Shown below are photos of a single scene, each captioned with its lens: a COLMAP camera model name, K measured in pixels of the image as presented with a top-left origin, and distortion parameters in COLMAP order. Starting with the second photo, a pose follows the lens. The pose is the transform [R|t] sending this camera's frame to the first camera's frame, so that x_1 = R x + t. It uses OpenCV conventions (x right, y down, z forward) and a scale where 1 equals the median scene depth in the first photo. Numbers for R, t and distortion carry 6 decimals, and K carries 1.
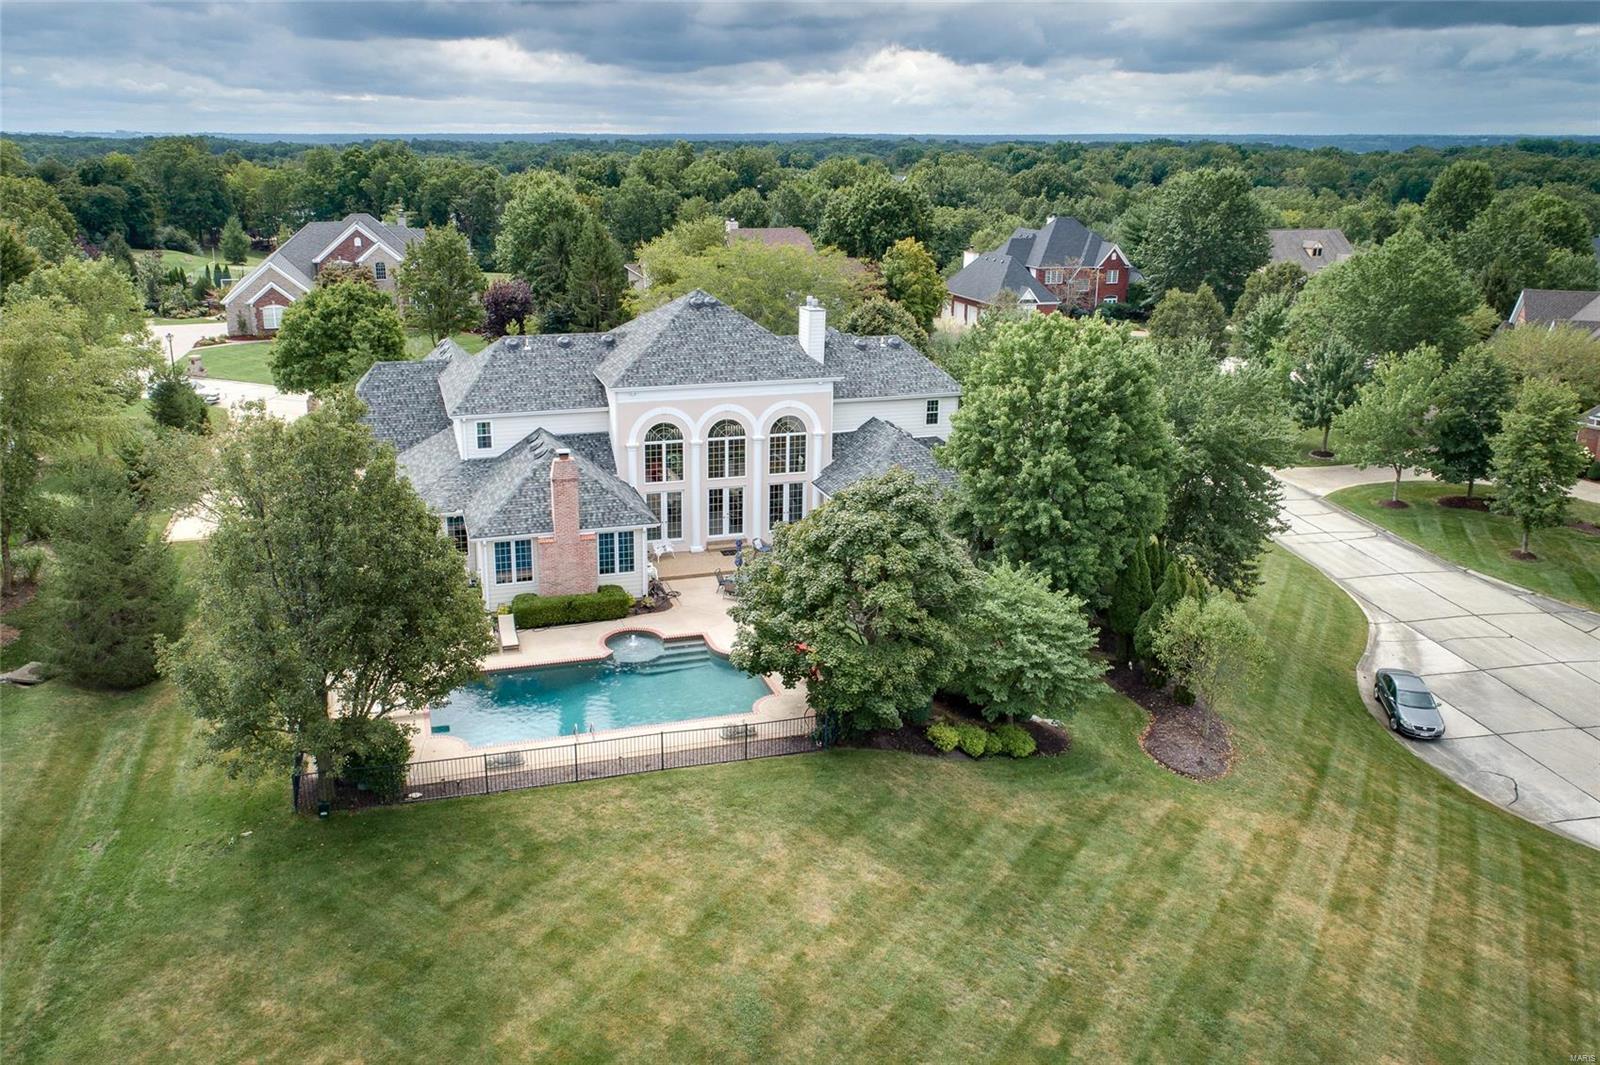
lens RADIAL K [[1245.9, 0, 743.5], [0, 1245.9, 495.9], [0, 0, 1]] dist [0.002122, -0.002832]
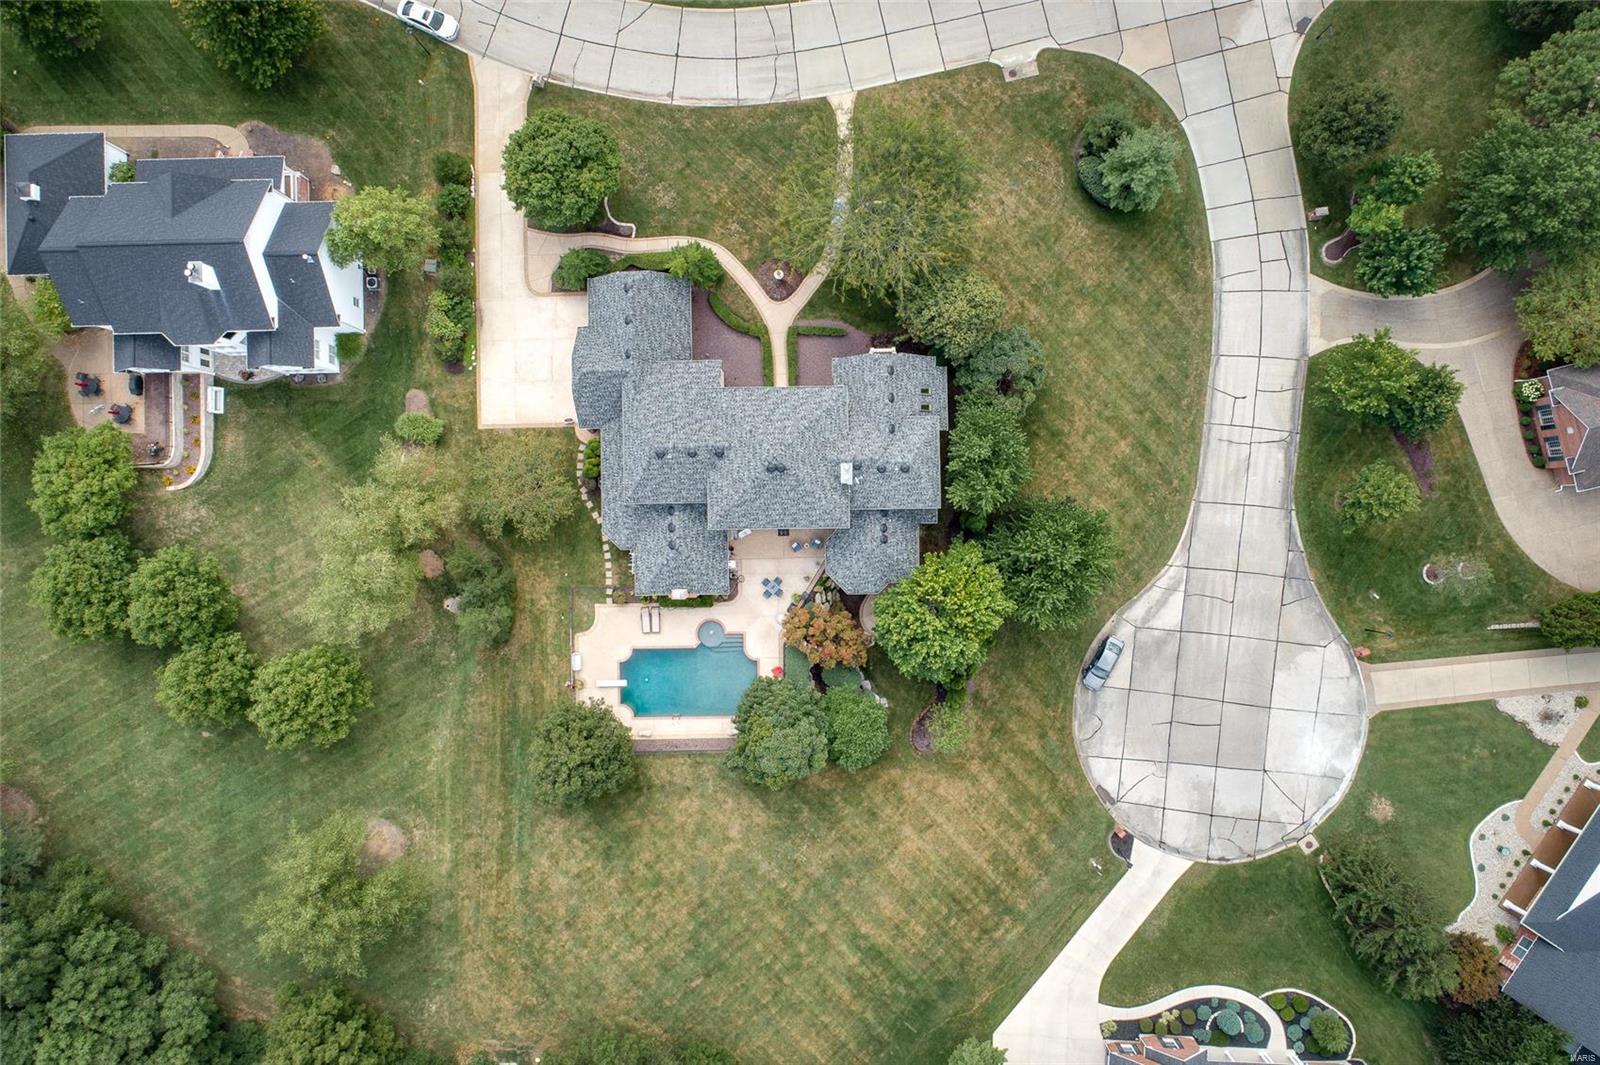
lens RADIAL K [[1193.1, 0, 820.1], [0, 1193.1, 583.3], [0, 0, 1]] dist [0.006640, -0.000439]
pose [[0.964484, 0.264031, -0.007552, 0.074443], [-0.057346, 0.237217, 0.969763, -1.634138], [0.257839, -0.934888, 0.243933, 0.519246]]
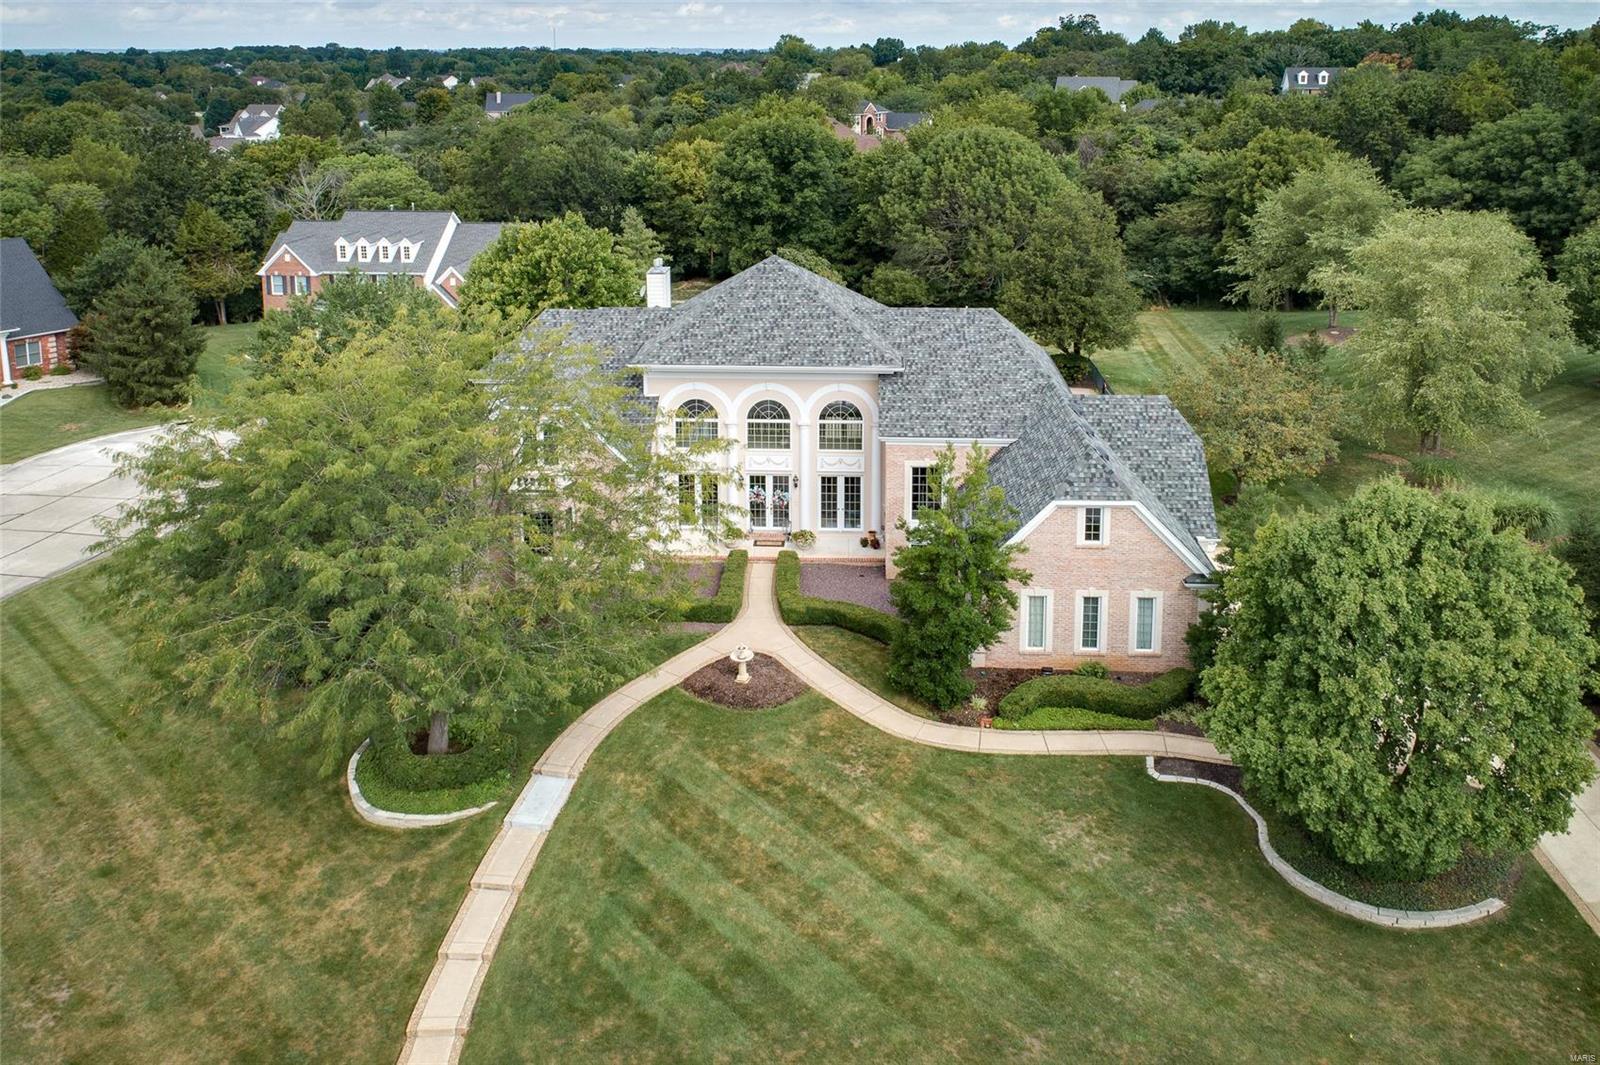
lens RADIAL K [[1239.4, 0, 806.8], [0, 1239.4, 282.3], [0, 0, 1]] dist [-0.004915, 0.007170]
pose [[-0.947301, -0.062414, 0.314205, -0.351974], [0.085968, 0.895327, 0.437034, -0.555502], [-0.308593, 0.441014, -0.842779, 1.818586]]
